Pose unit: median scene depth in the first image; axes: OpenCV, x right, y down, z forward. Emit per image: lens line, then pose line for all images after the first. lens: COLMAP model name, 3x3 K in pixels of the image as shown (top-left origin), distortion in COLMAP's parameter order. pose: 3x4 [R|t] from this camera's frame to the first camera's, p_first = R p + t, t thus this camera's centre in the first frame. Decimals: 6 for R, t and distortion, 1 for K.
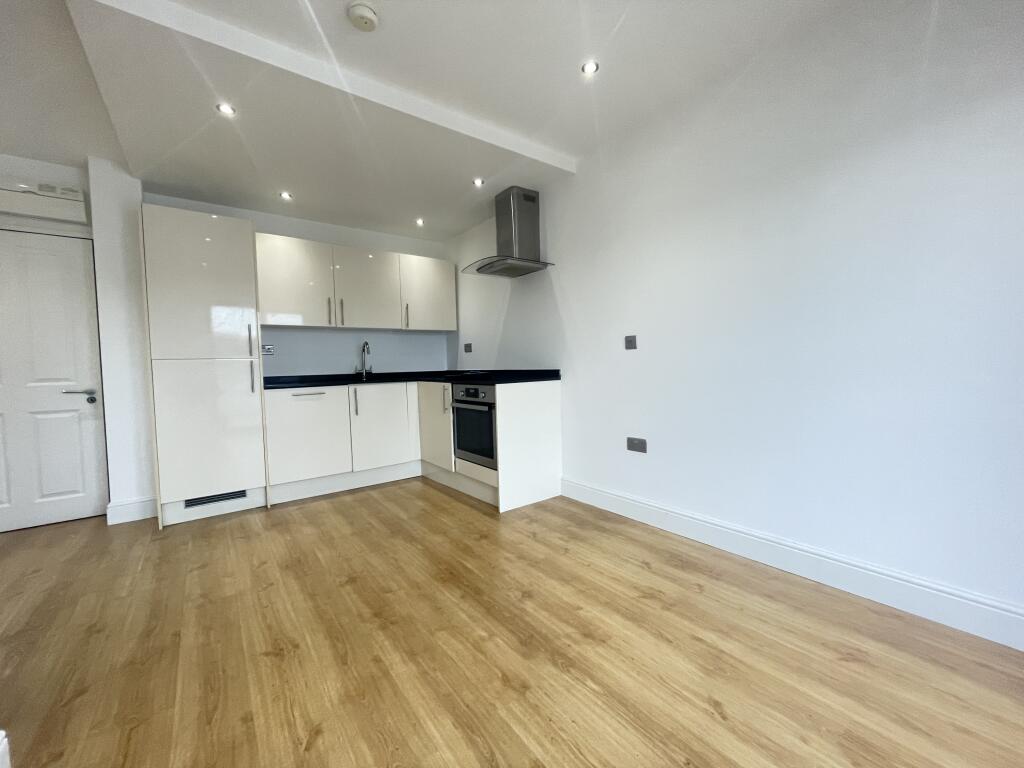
lens RADIAL K [[412.3, 0, 512.0], [0, 412.3, 384.0], [0, 0, 1]] dist [-0.001384, -0.000463]
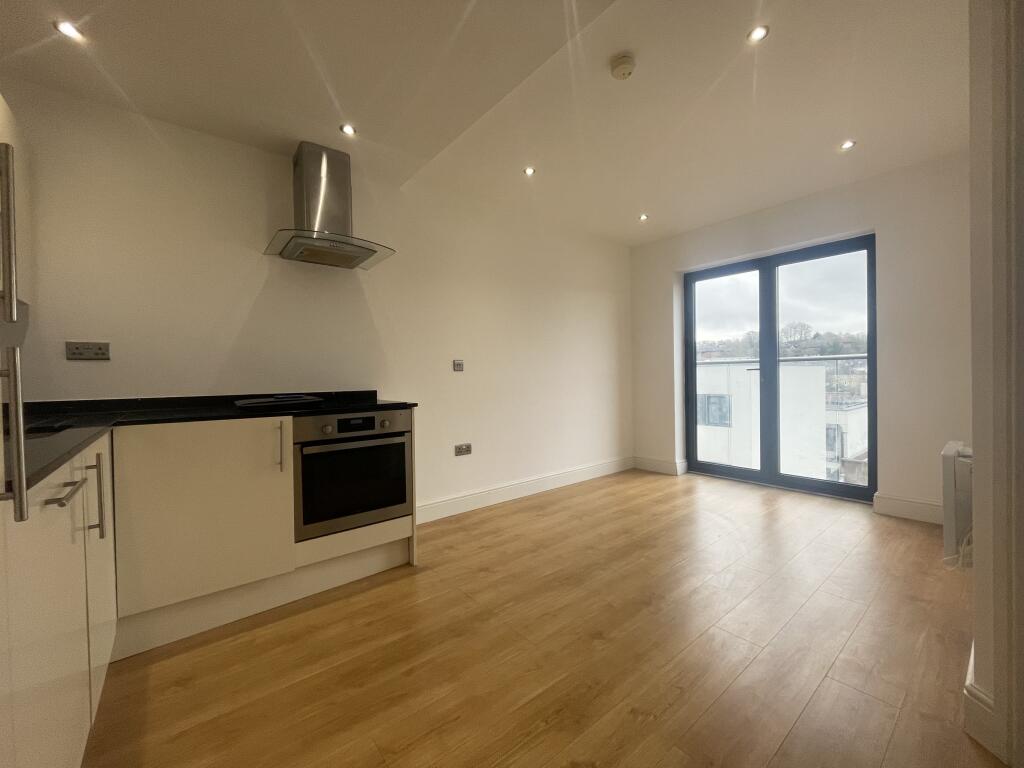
lens RADIAL K [[412.3, 0, 512.0], [0, 412.3, 384.0], [0, 0, 1]] dist [-0.001384, -0.000463]
pose [[-0.041297, 0.010141, 0.999095, -0.931321], [0.061724, 0.998064, -0.007579, -0.028895], [-0.997239, 0.061355, -0.041843, 0.897269]]
